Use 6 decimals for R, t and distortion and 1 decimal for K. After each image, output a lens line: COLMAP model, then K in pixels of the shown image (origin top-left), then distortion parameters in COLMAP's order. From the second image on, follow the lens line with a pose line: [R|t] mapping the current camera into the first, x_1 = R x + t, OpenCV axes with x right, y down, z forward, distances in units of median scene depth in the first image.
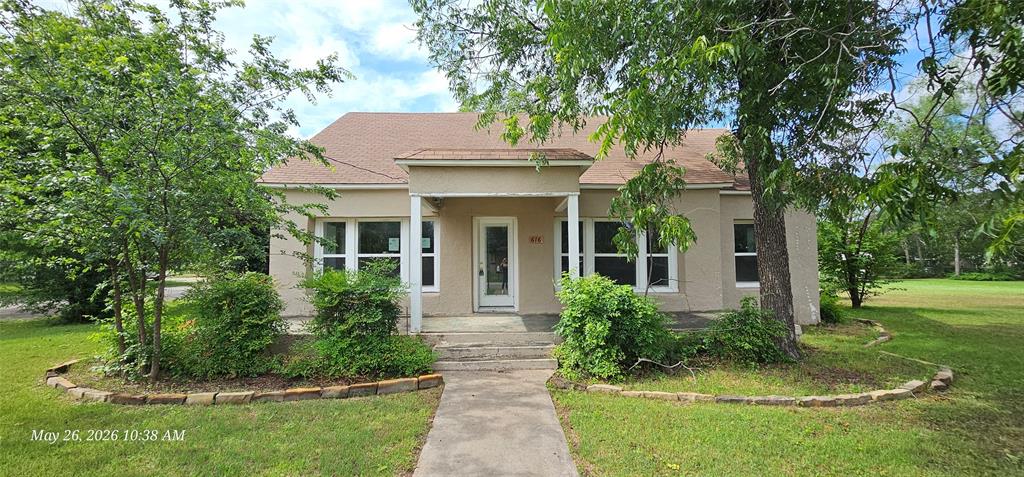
lens RADIAL K [[416.1, 0, 516.4], [0, 416.1, 243.8], [0, 0, 1]] dist [-0.006931, 0.000274]
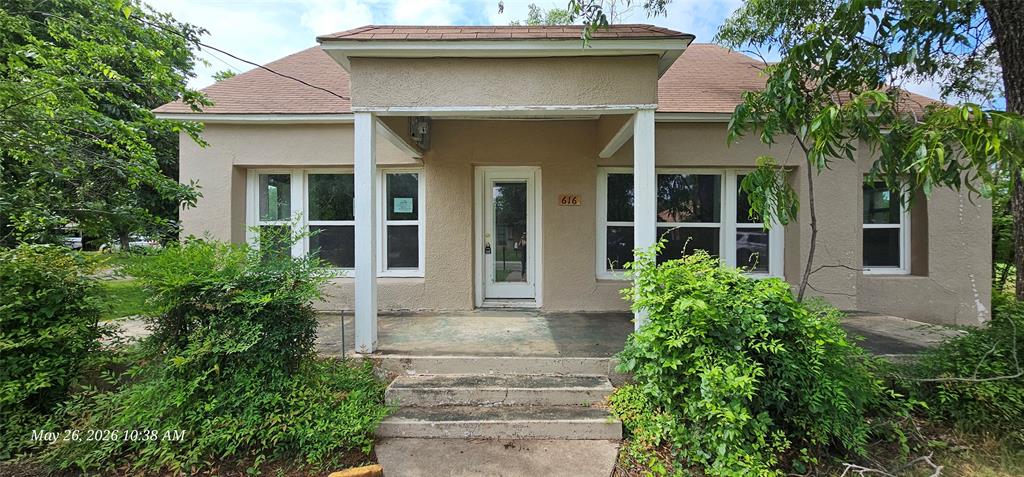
lens RADIAL K [[416.1, 0, 512.3], [0, 416.1, 236.4], [0, 0, 1]] dist [-0.006931, 0.000274]
pose [[0.998412, 0.007727, -0.055794, -0.005783], [-0.005728, 0.999339, 0.035898, 0.025770], [0.056035, -0.035522, 0.997797, 0.363053]]
